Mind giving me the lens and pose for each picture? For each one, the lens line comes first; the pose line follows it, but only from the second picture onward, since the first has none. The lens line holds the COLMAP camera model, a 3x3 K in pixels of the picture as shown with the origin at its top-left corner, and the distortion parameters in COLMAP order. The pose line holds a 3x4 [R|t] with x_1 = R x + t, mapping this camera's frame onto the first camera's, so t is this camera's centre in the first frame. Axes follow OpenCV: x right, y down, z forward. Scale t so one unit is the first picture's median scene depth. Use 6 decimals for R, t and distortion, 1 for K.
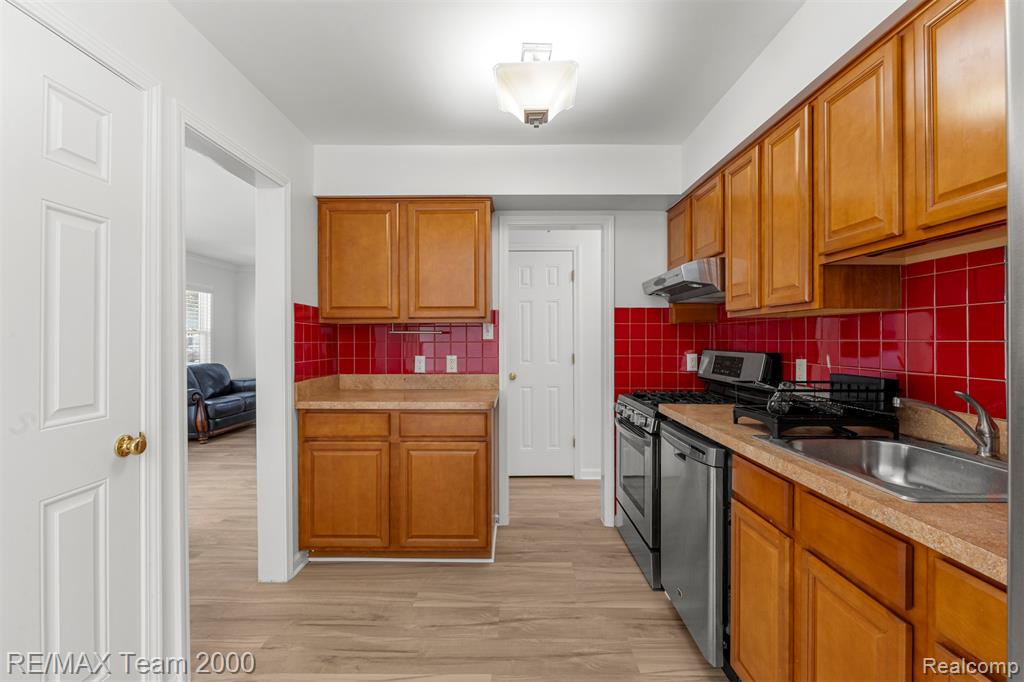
lens RADIAL K [[461.4, 0, 513.1], [0, 461.4, 339.9], [0, 0, 1]] dist [-0.006857, -0.000141]
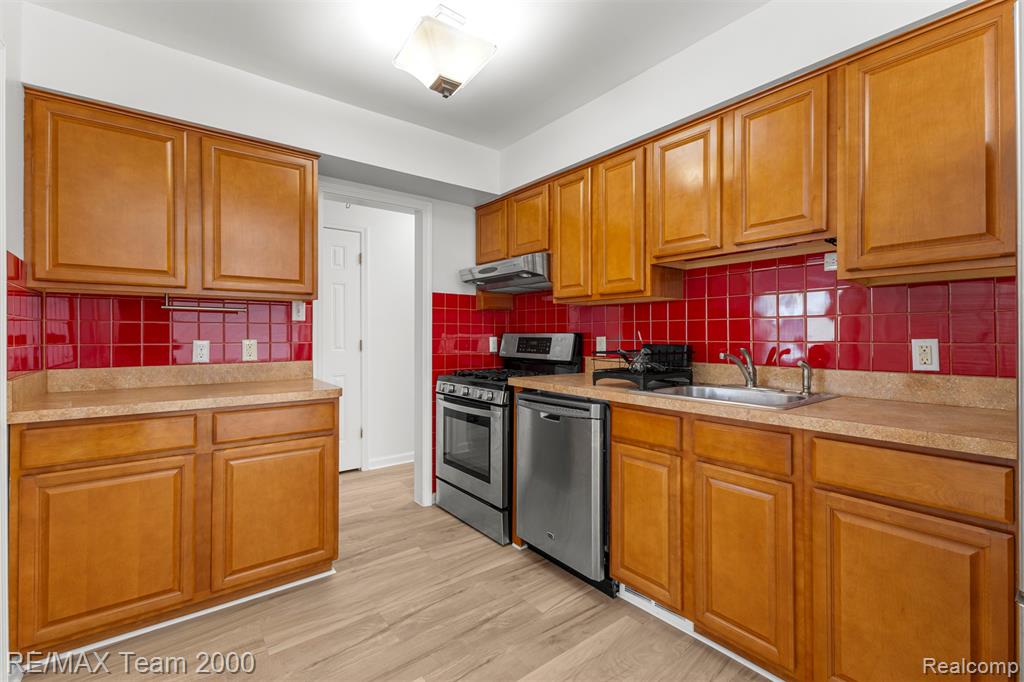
lens RADIAL K [[445.7, 0, 513.3], [0, 445.7, 333.5], [0, 0, 1]] dist [0.010134, -0.001439]
pose [[0.788609, 0.002326, 0.614891, -0.311950], [0.000473, 0.999990, -0.004390, 0.032937], [-0.614895, 0.003753, 0.788600, 0.124345]]
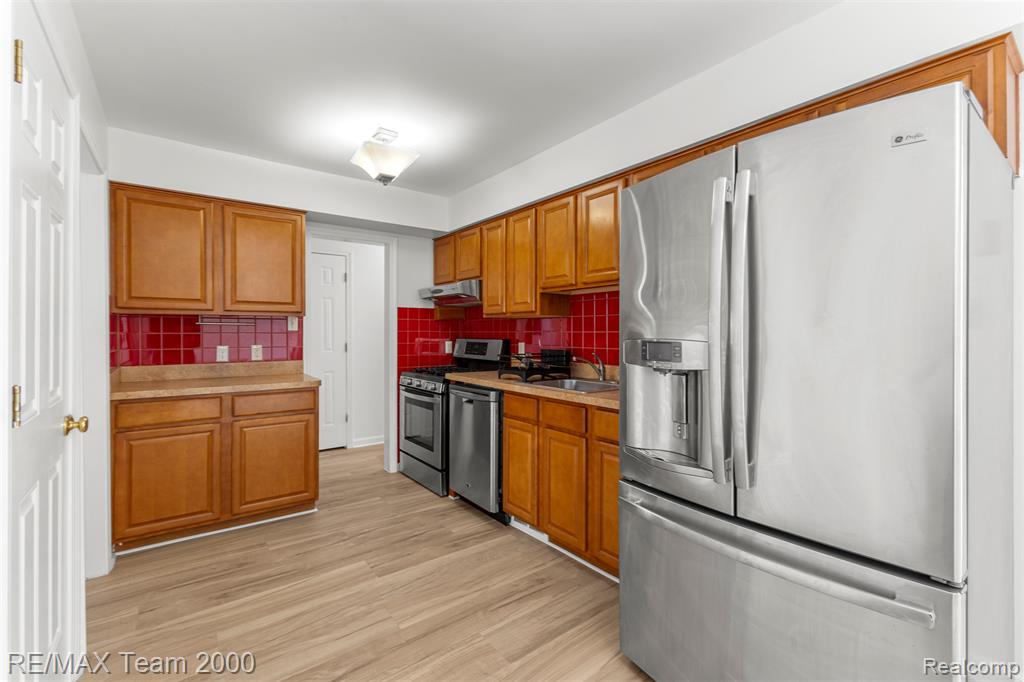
lens RADIAL K [[445.7, 0, 510.2], [0, 445.7, 335.0], [0, 0, 1]] dist [0.010134, -0.001439]
pose [[0.800874, -0.001817, 0.598830, -0.359318], [-0.001595, 0.999985, 0.005167, 0.004052], [-0.598831, -0.005094, 0.800859, -0.278727]]
